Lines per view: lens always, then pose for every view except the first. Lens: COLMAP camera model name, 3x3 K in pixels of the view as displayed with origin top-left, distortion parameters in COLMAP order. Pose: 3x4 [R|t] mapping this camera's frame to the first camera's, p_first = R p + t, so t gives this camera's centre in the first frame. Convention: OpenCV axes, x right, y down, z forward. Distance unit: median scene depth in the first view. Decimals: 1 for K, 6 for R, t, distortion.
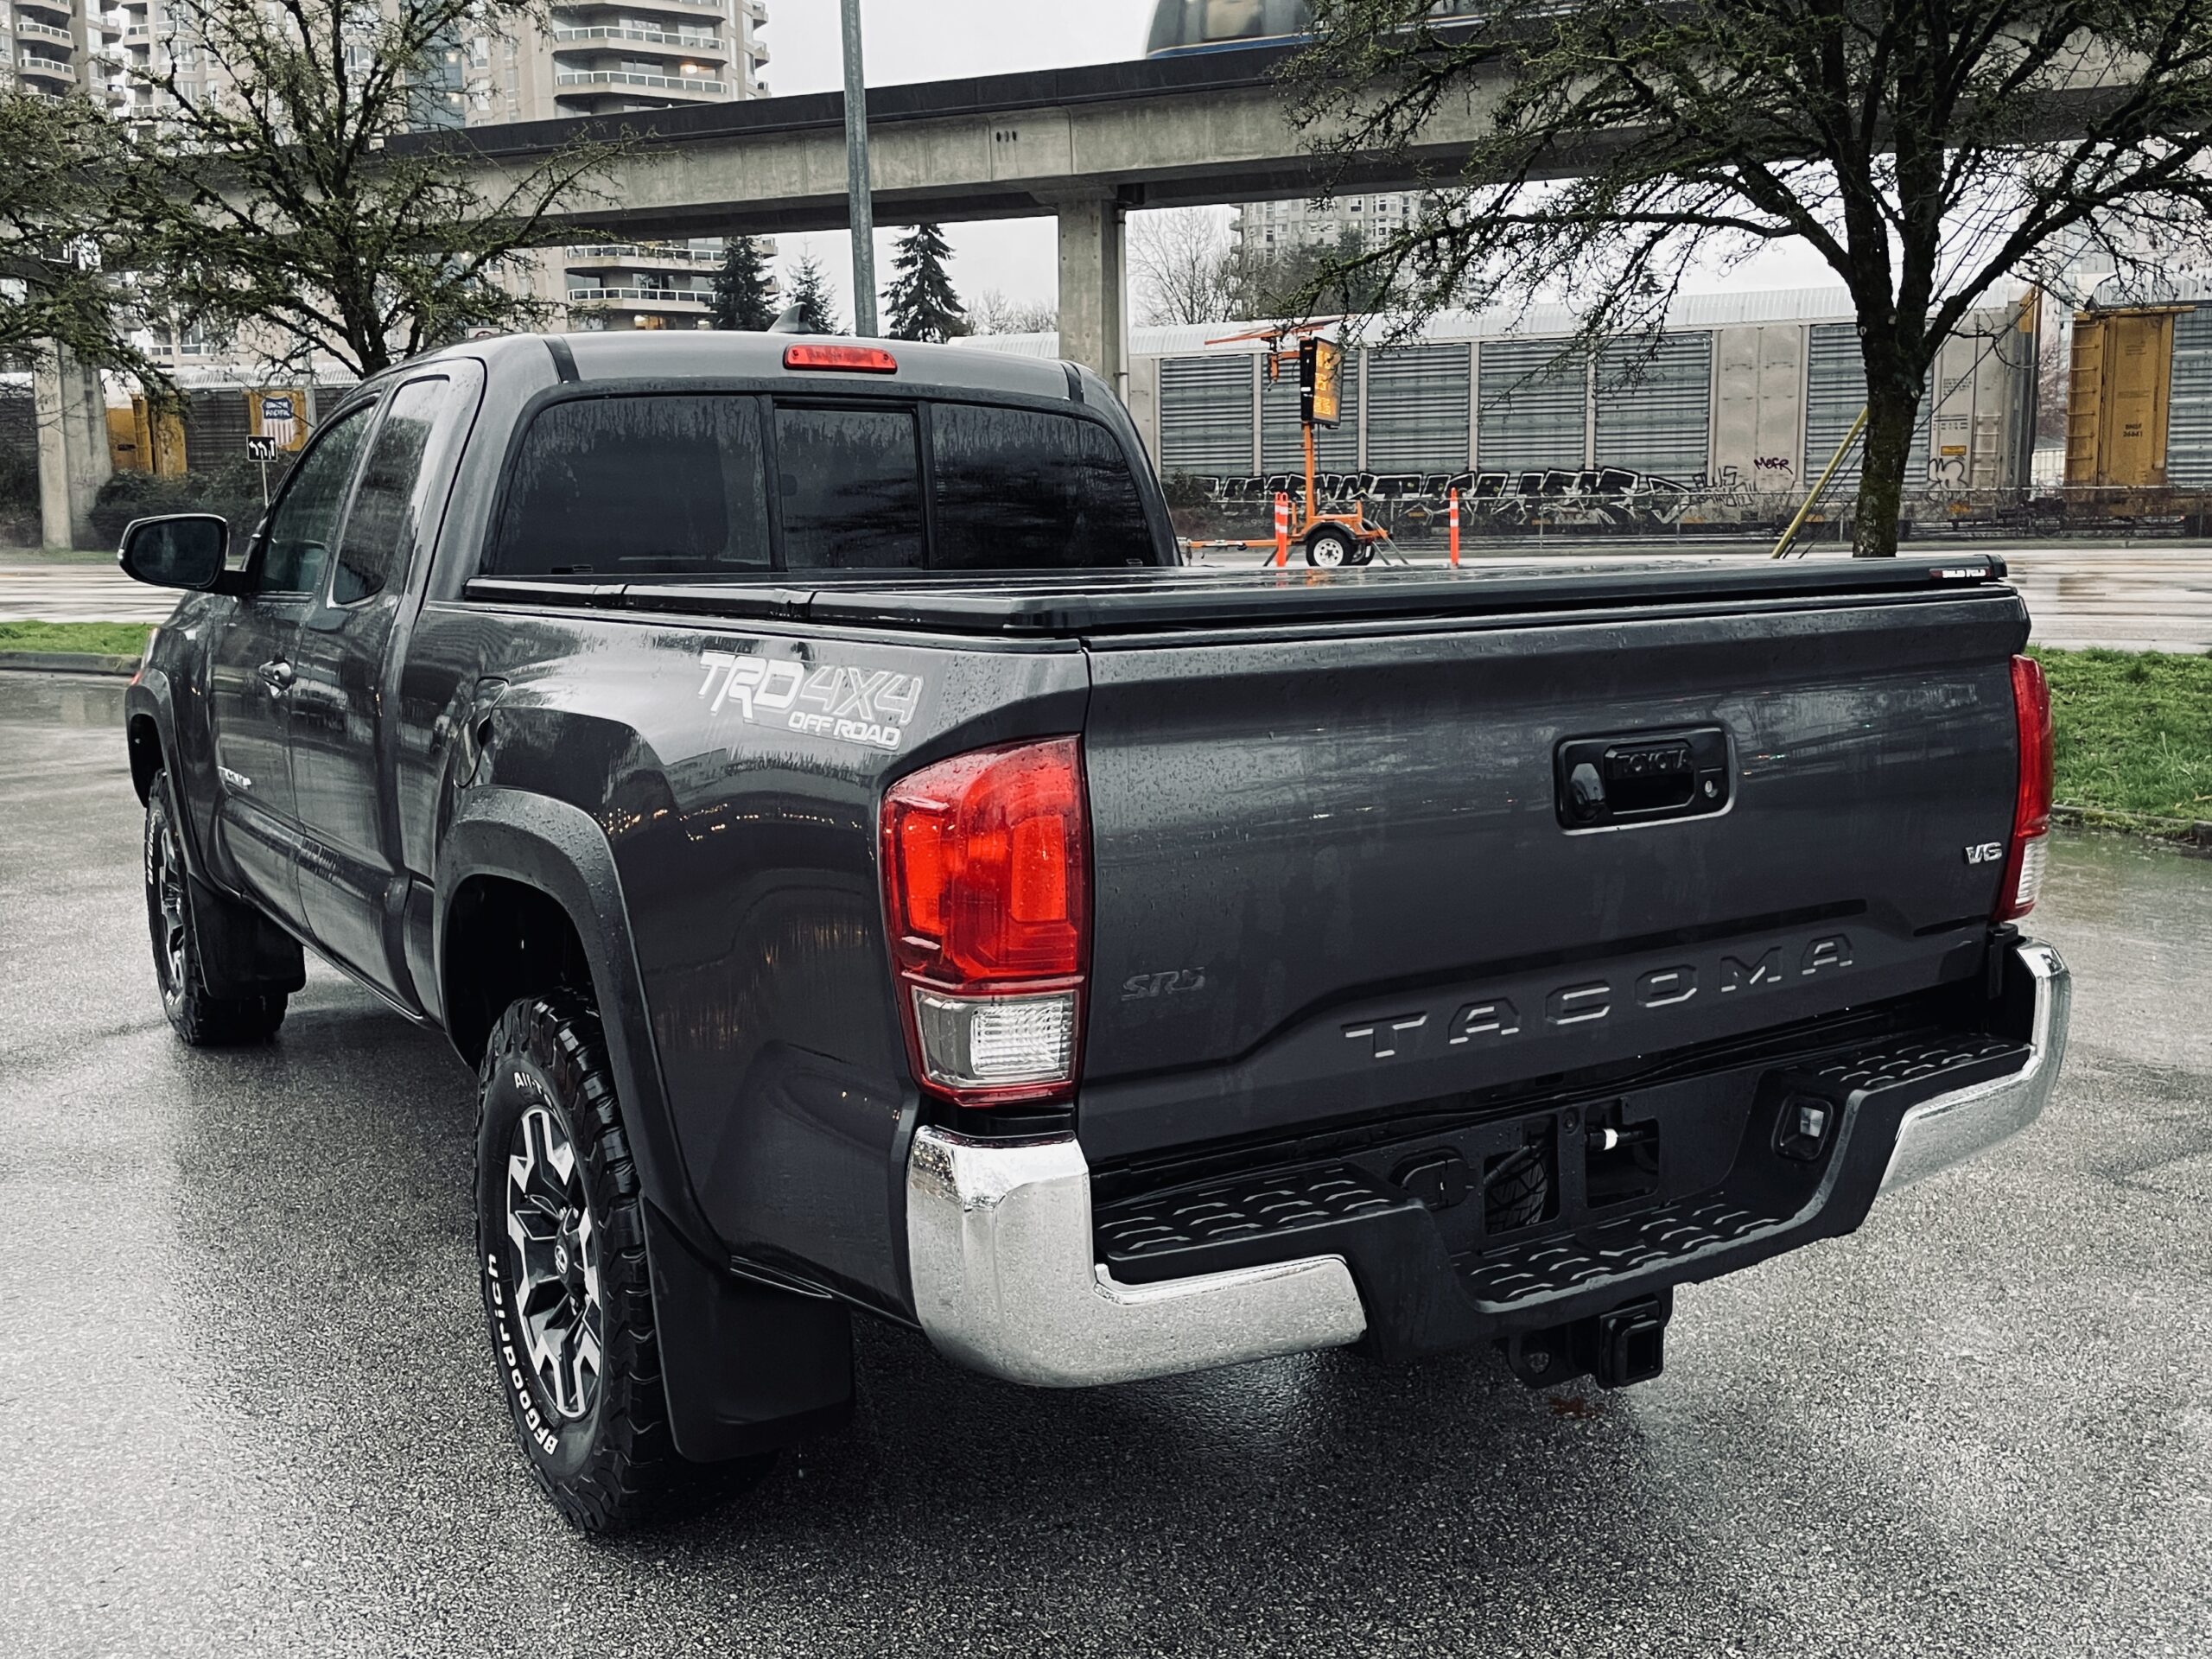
lens RADIAL K [[2023.9, 0, 1116.8], [0, 2023.9, 867.0], [0, 0, 1]] dist [0.092323, -0.137162]
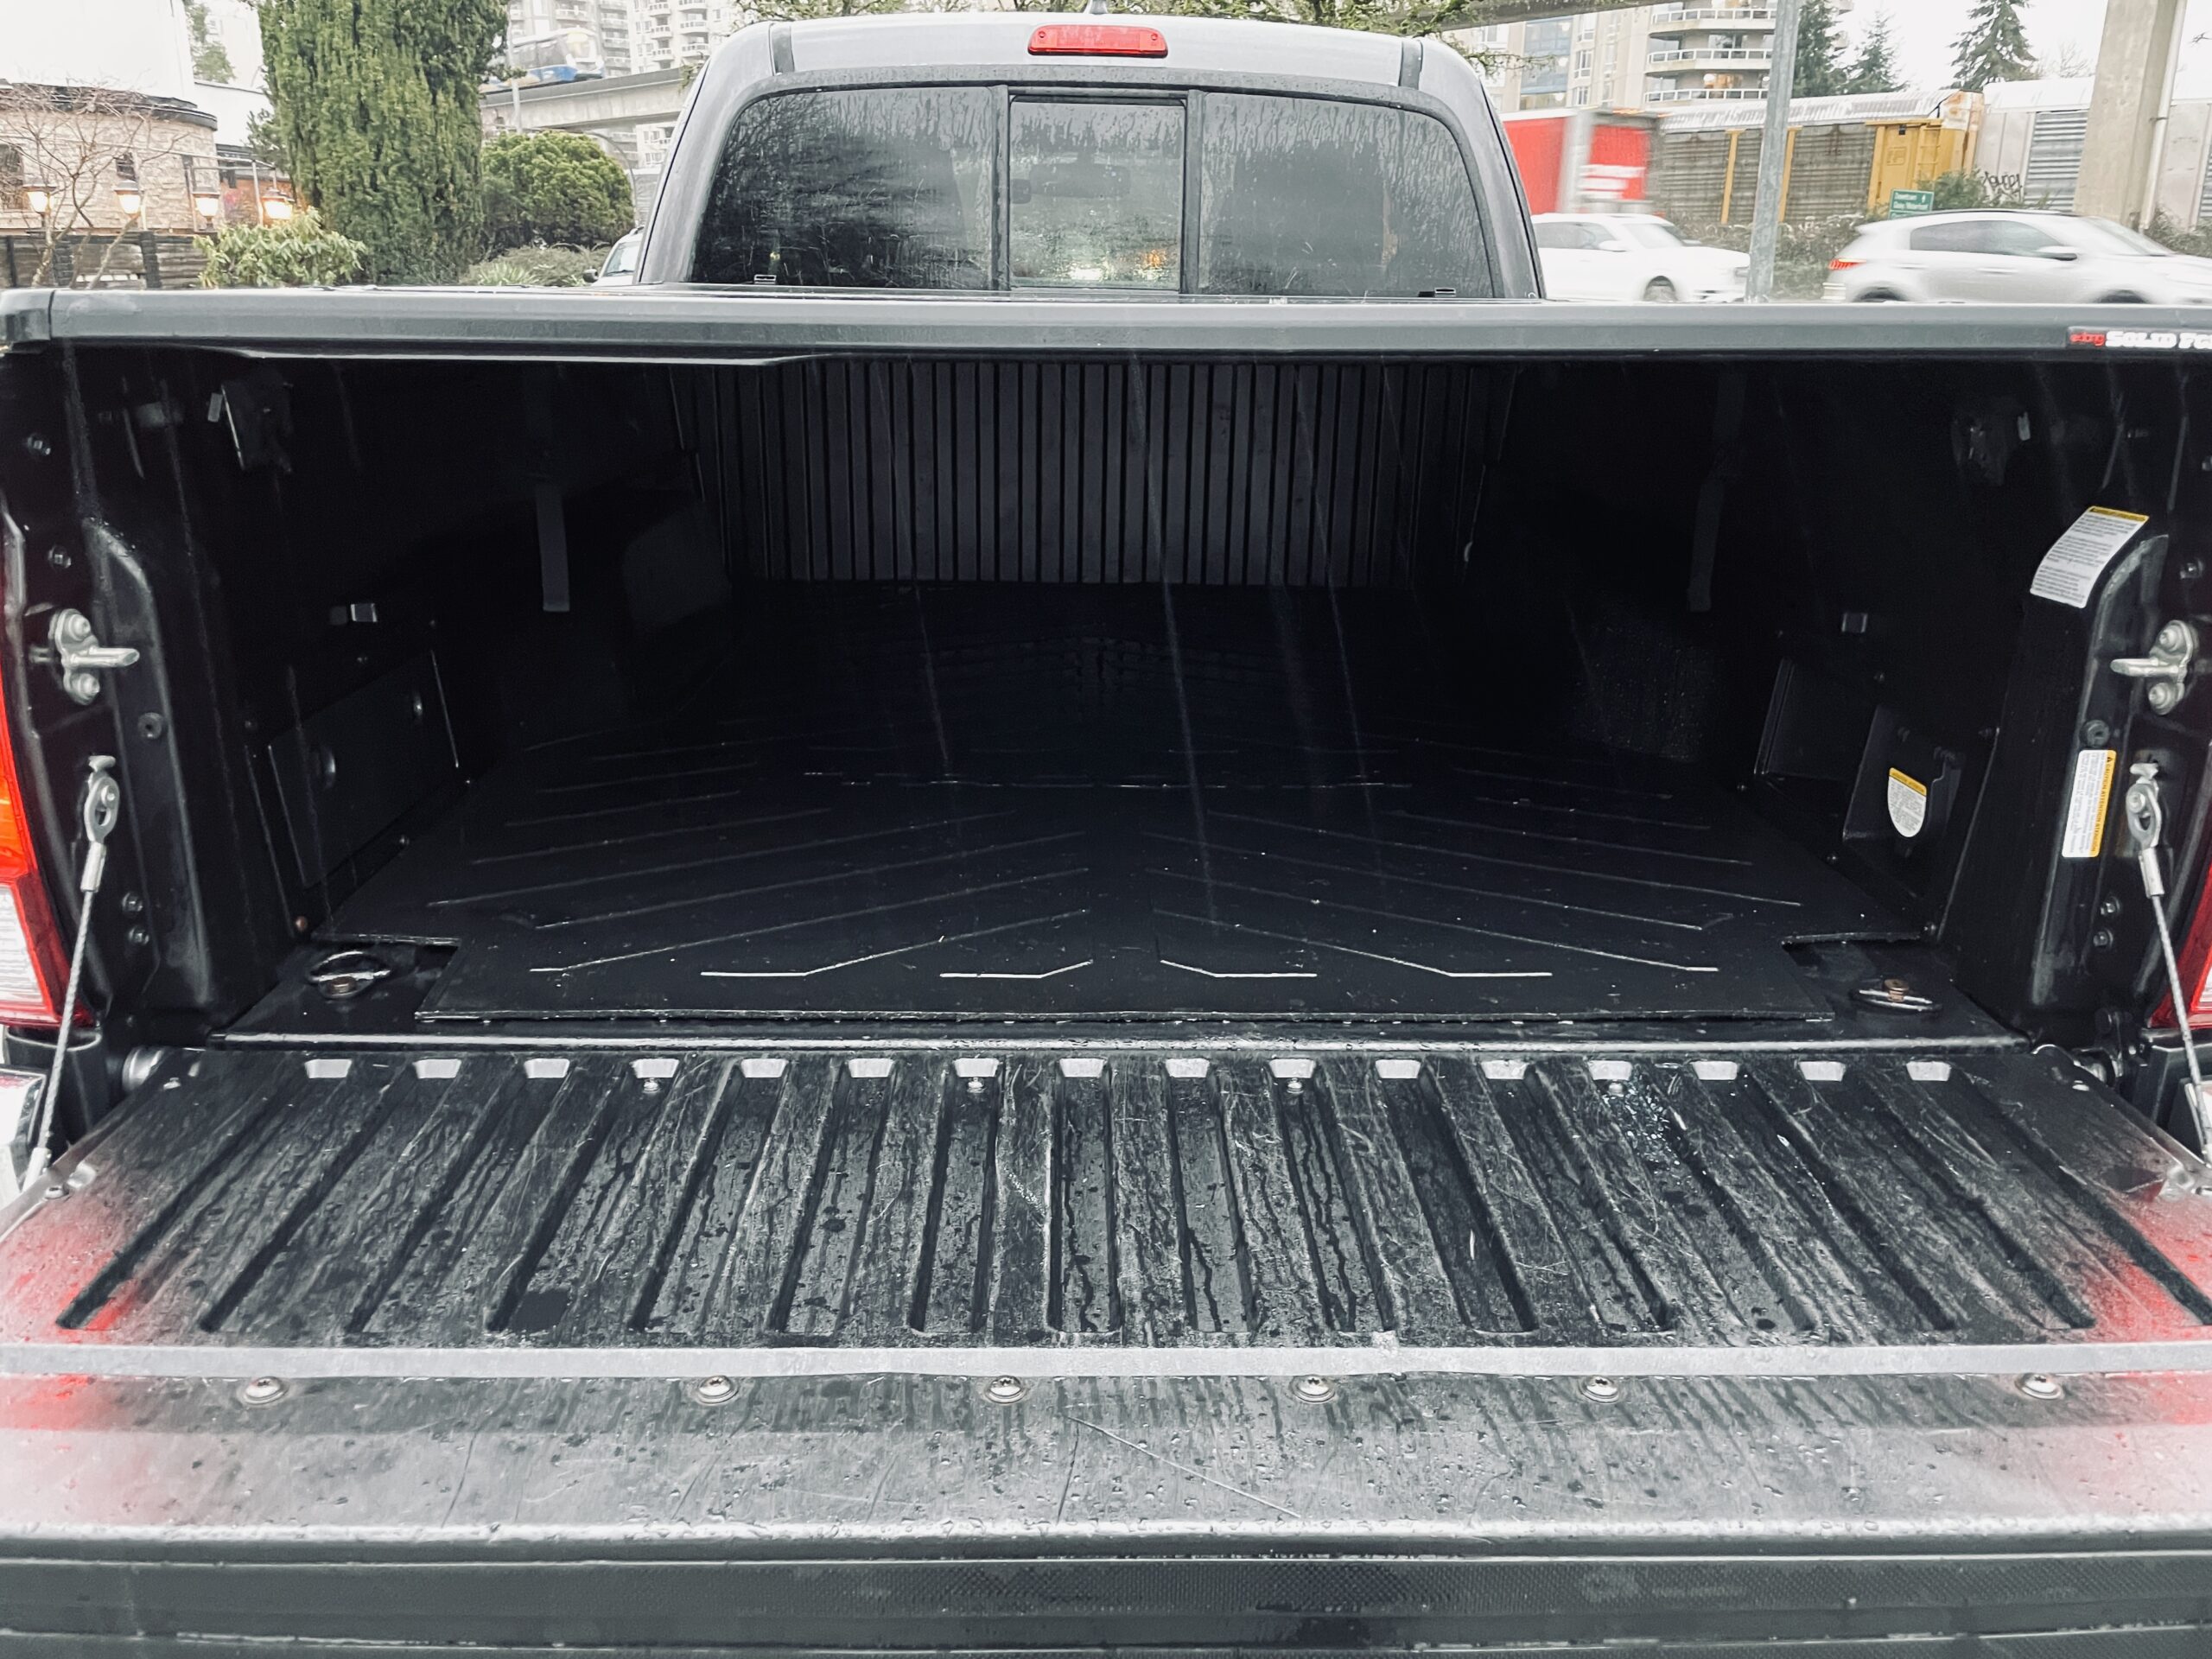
lens RADIAL K [[1656.0, 0, 1115.7], [0, 1656.0, 829.7], [0, 0, 1]] dist [0.076058, -0.106686]
pose [[0.853457, 0.186736, -0.486560, 0.094067], [-0.108703, 0.976853, 0.184234, -0.016976], [0.509700, -0.104345, 0.854001, 0.116302]]
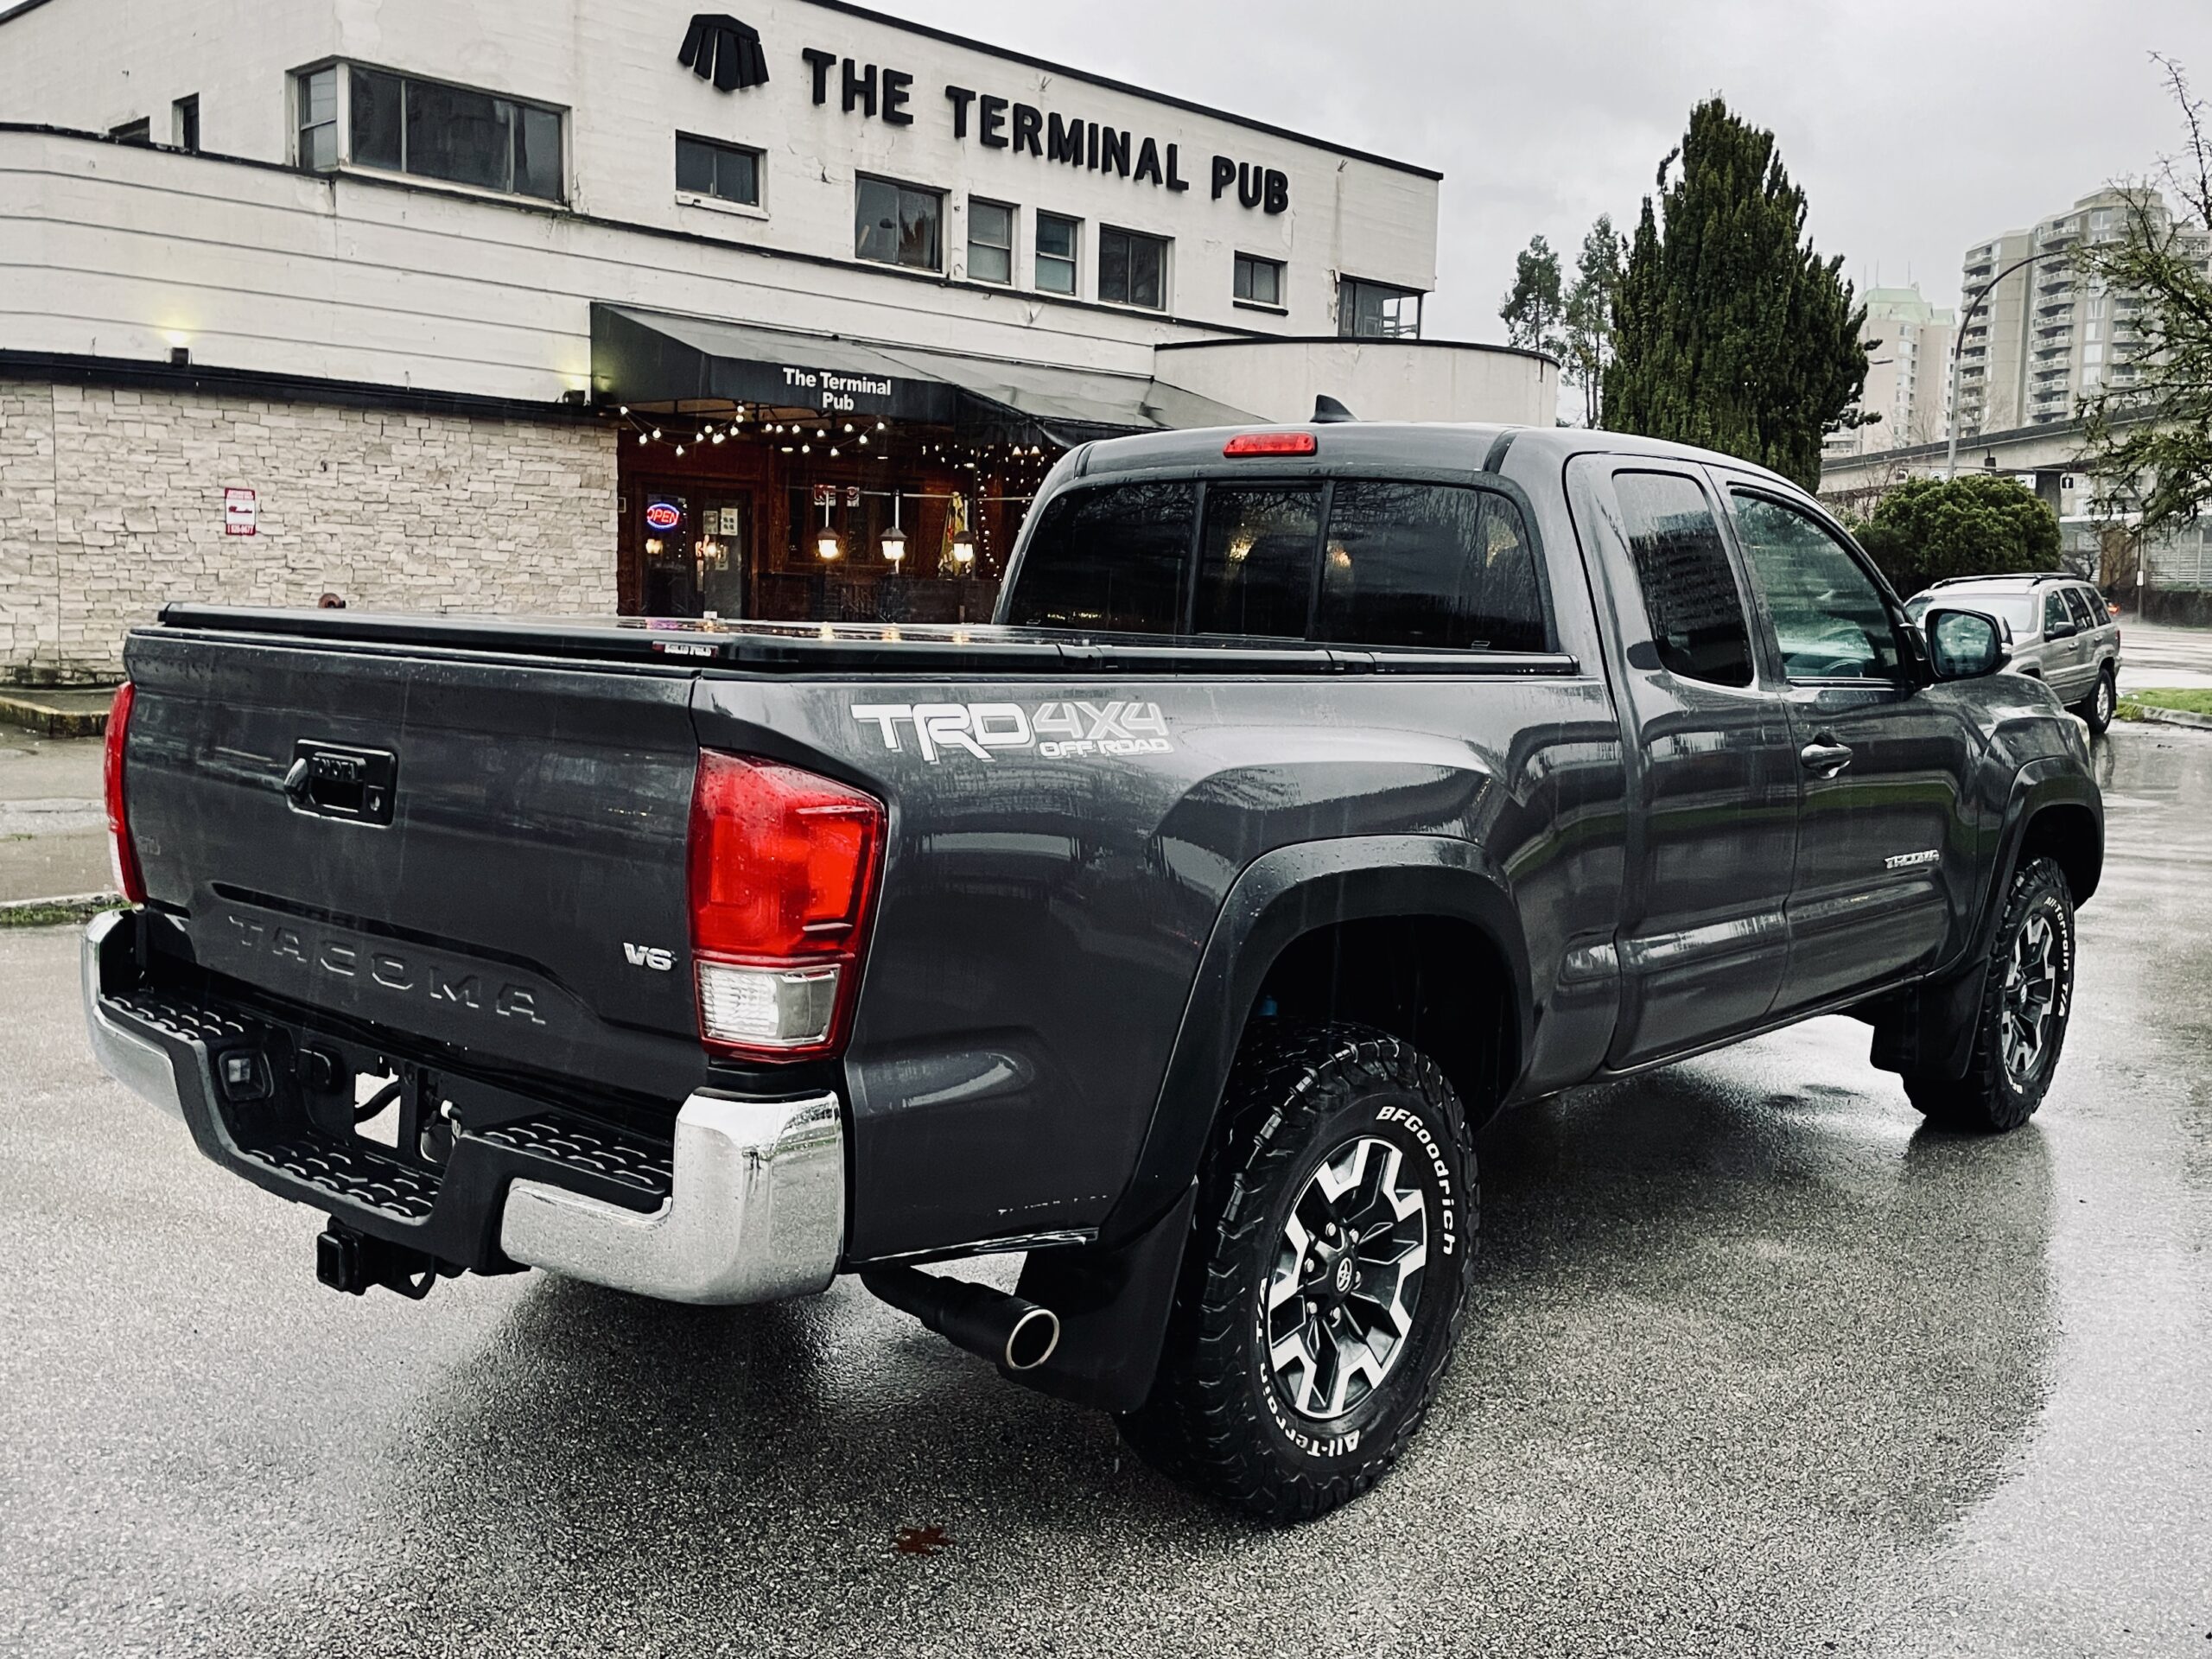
lens RADIAL K [[2023.9, 0, 1116.8], [0, 2023.9, 867.0], [0, 0, 1]] dist [0.092323, -0.137162]
pose [[0.279352, 0.148243, -0.948676, 0.298415], [-0.191667, 0.976735, 0.096188, -0.038446], [0.940864, 0.154960, 0.301267, 0.206242]]
